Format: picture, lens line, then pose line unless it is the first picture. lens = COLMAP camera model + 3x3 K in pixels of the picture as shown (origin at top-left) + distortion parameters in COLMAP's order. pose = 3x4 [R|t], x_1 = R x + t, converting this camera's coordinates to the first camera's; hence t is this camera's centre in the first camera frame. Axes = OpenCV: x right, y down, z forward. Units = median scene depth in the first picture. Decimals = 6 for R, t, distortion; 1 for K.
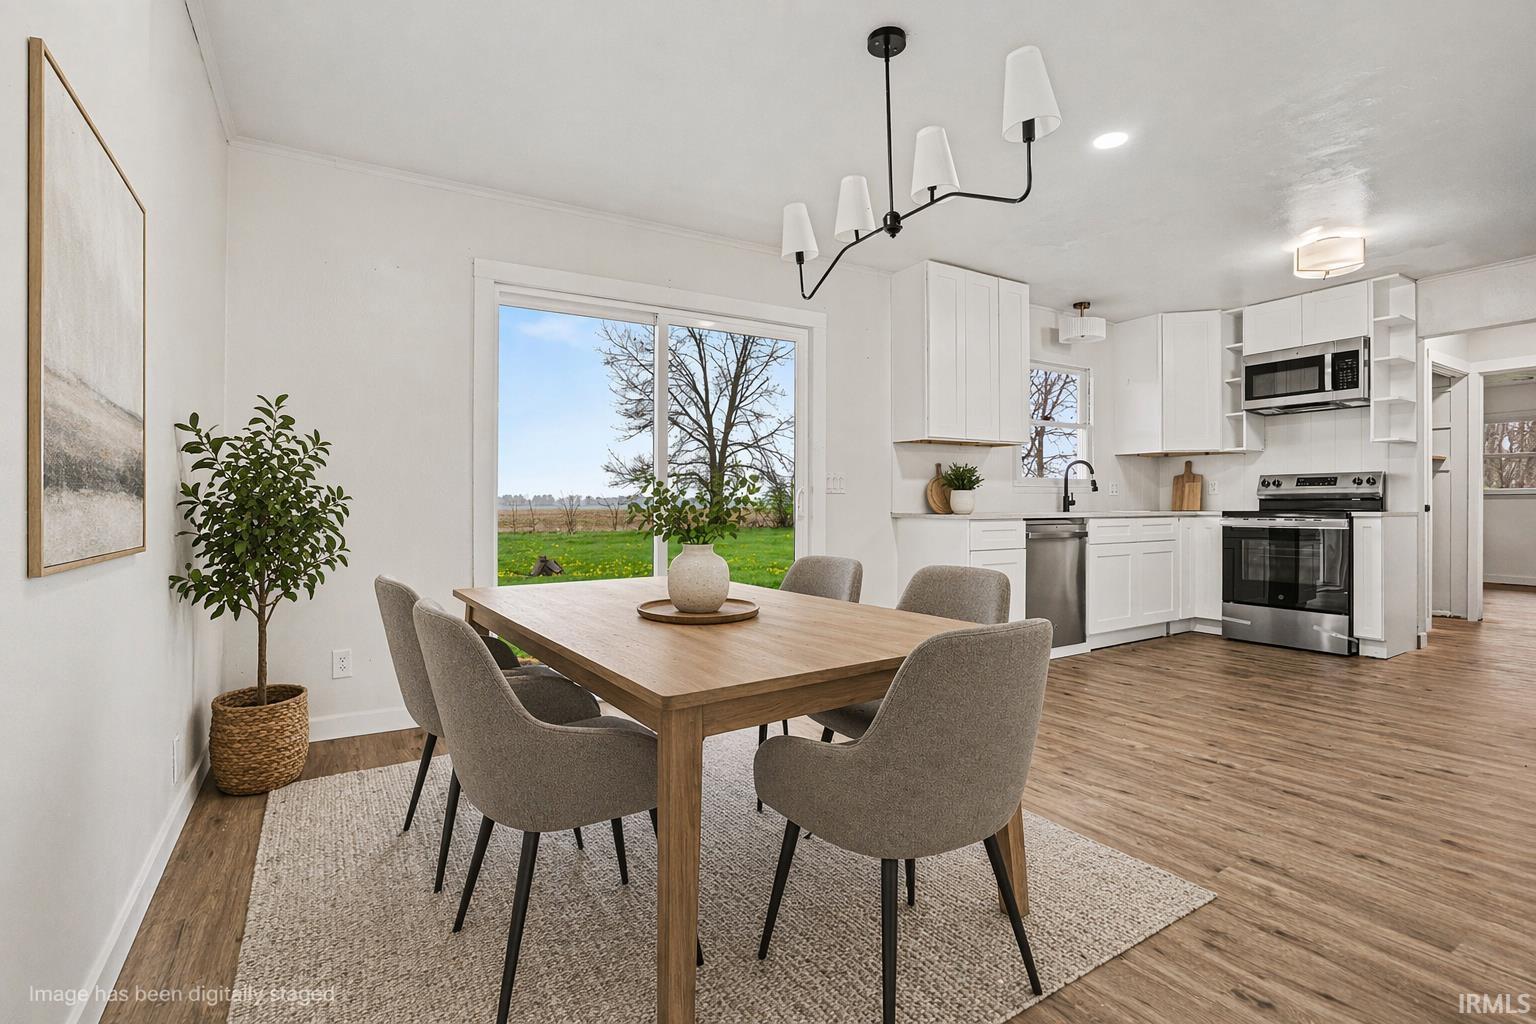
lens RADIAL K [[723.6, 0, 757.7], [0, 723.6, 502.1], [0, 0, 1]] dist [-0.017215, -0.000559]
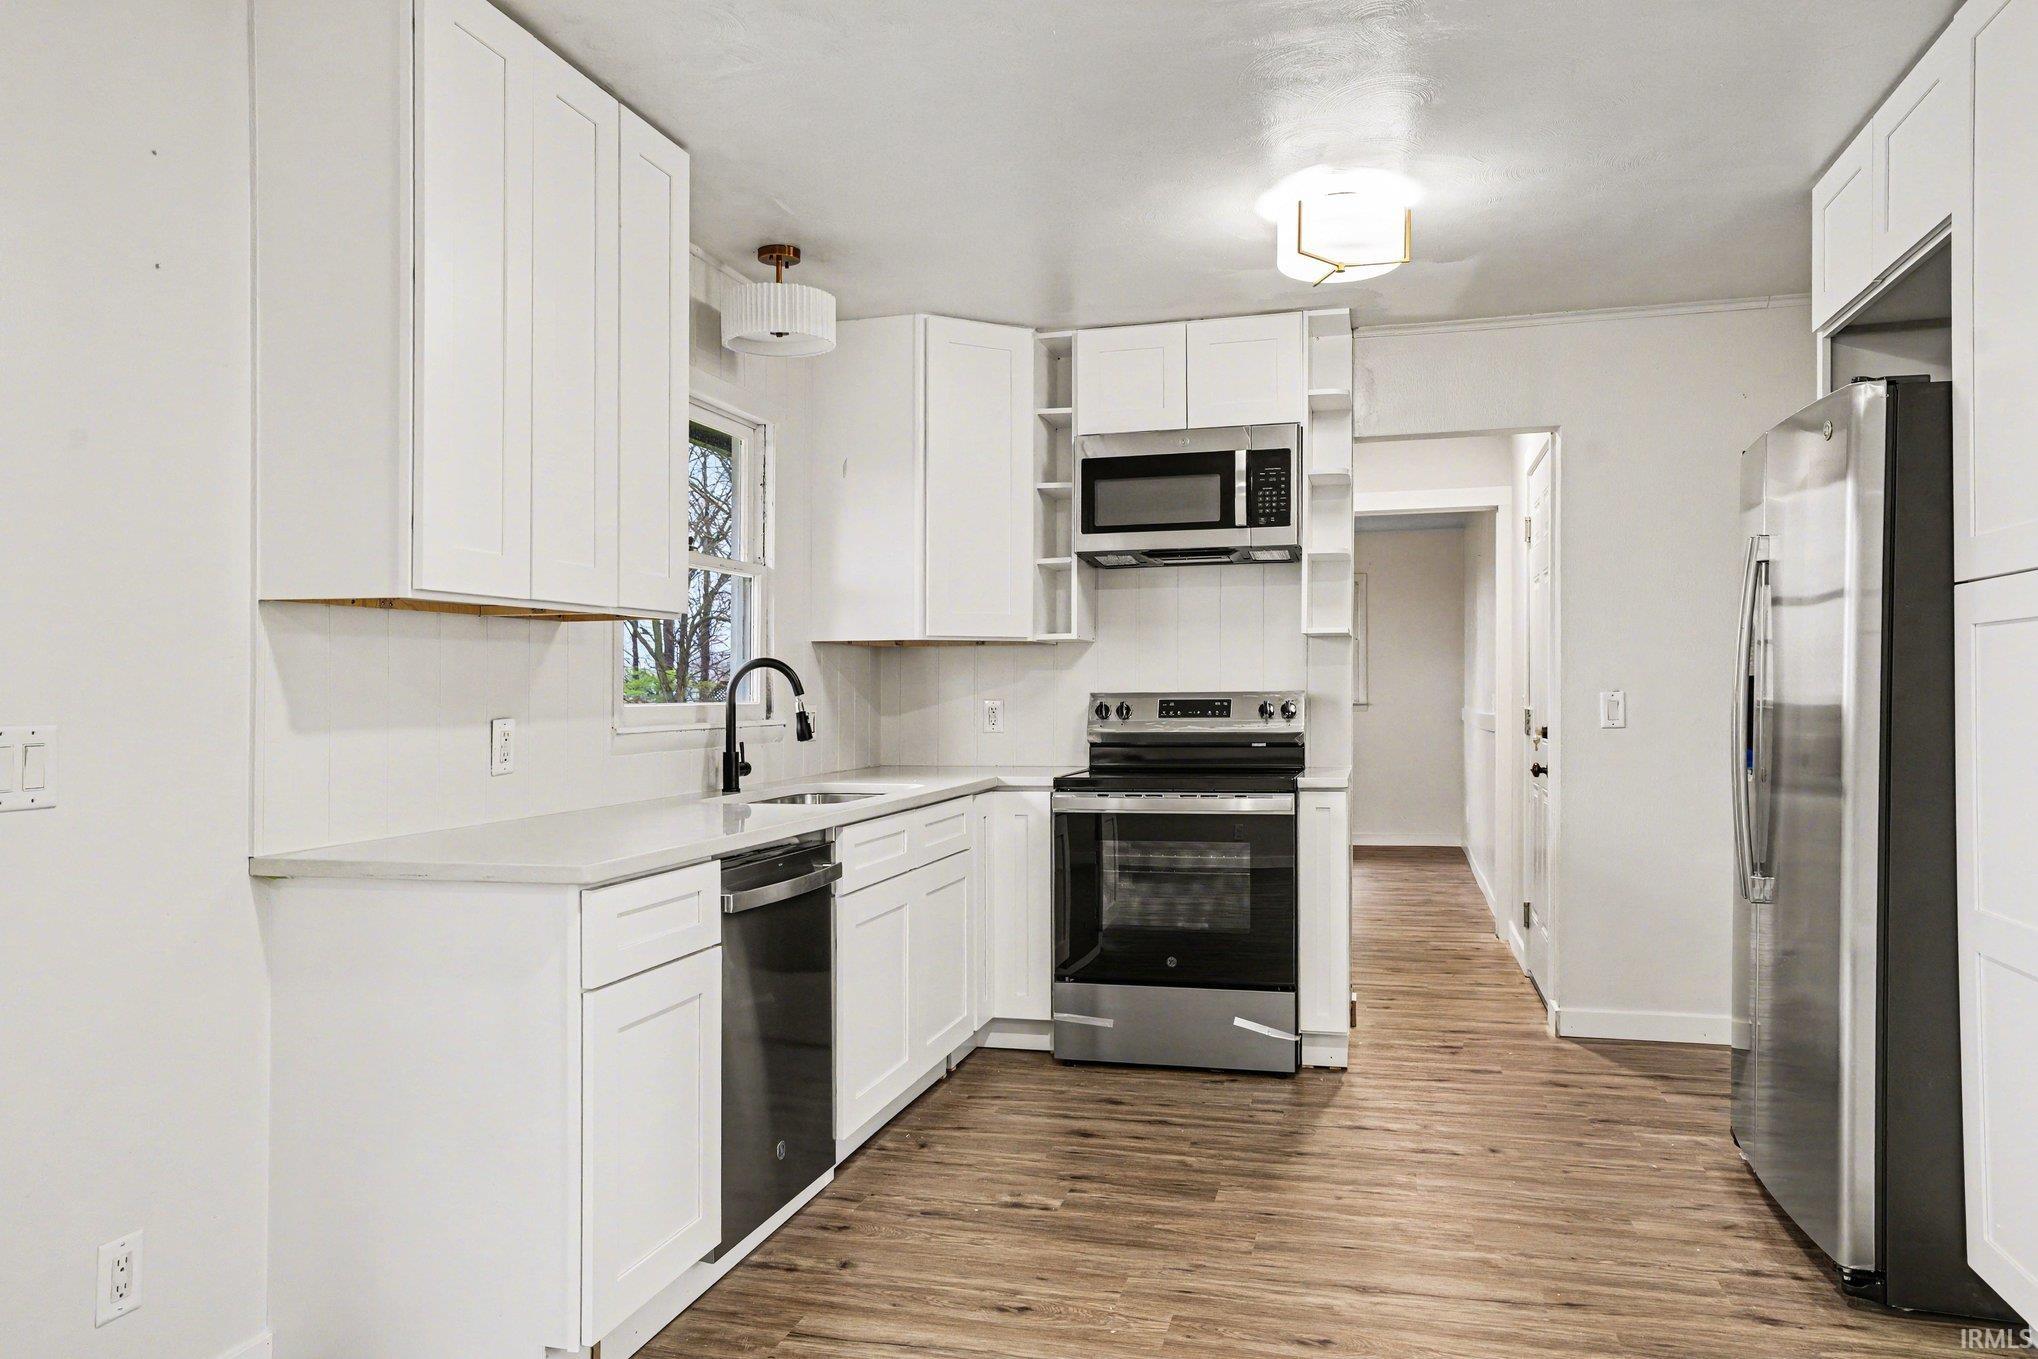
lens RADIAL K [[1409.7, 0, 1028.1], [0, 1409.7, 685.0], [0, 0, 1]] dist [-0.024743, 0.000239]
pose [[0.719894, -0.003515, 0.694075, 0.028976], [0.007387, 0.999969, -0.002598, -0.044466], [-0.694045, 0.006997, 0.719898, 0.393455]]
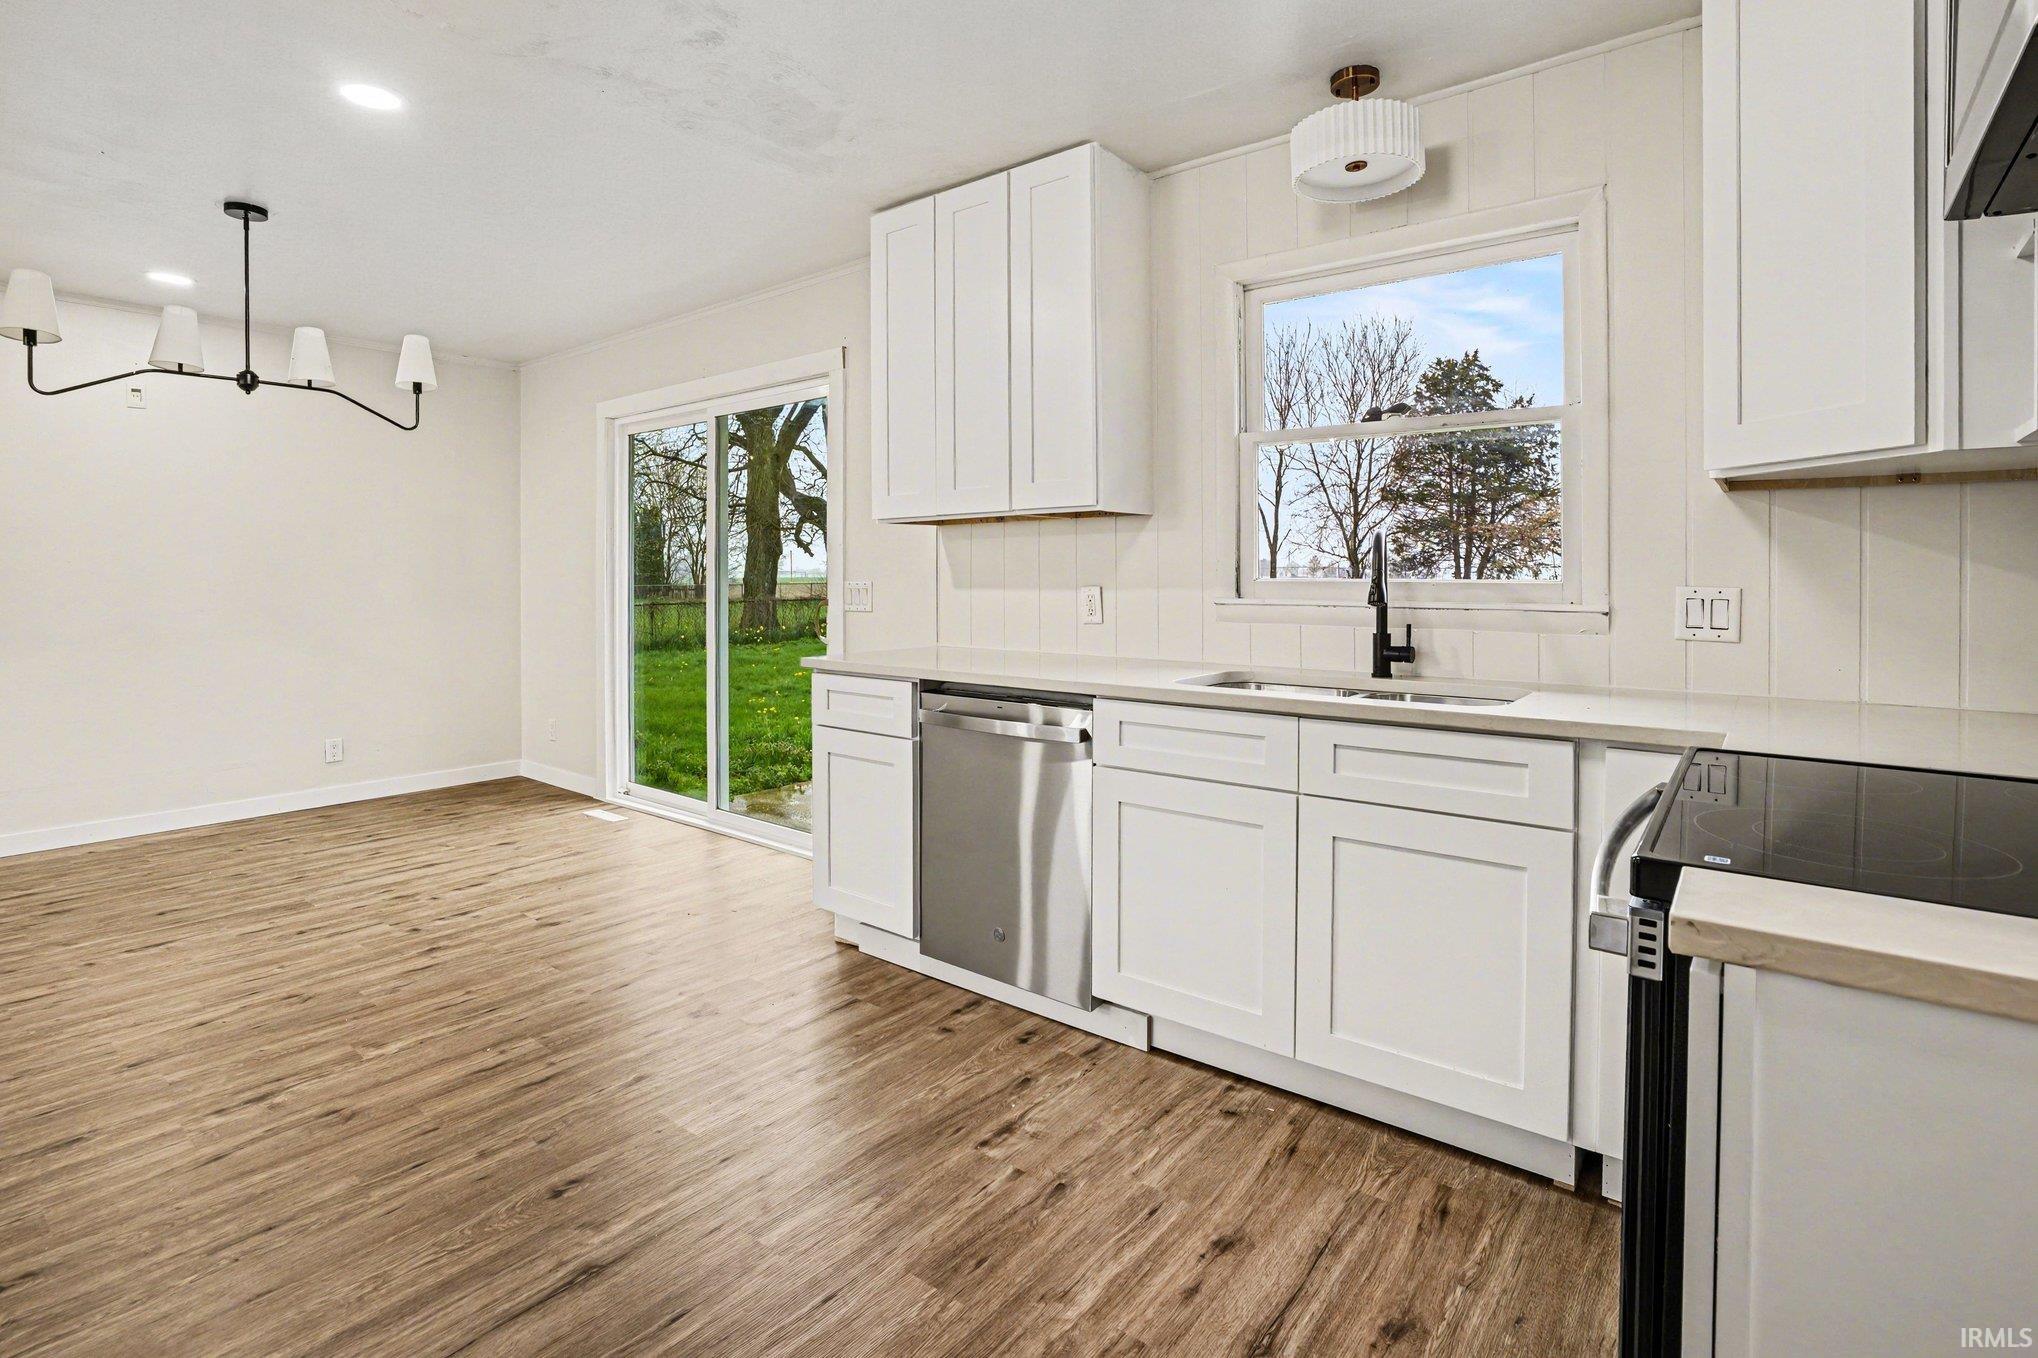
lens RADIAL K [[960.1, 0, 975.5], [0, 960.1, 578.7], [0, 0, 1]] dist [-0.017215, -0.000559]
pose [[0.325140, -0.002151, -0.945663, 0.873272], [-0.001450, 0.999995, -0.002773, -0.035524], [0.945665, 0.002273, 0.325135, 0.731965]]
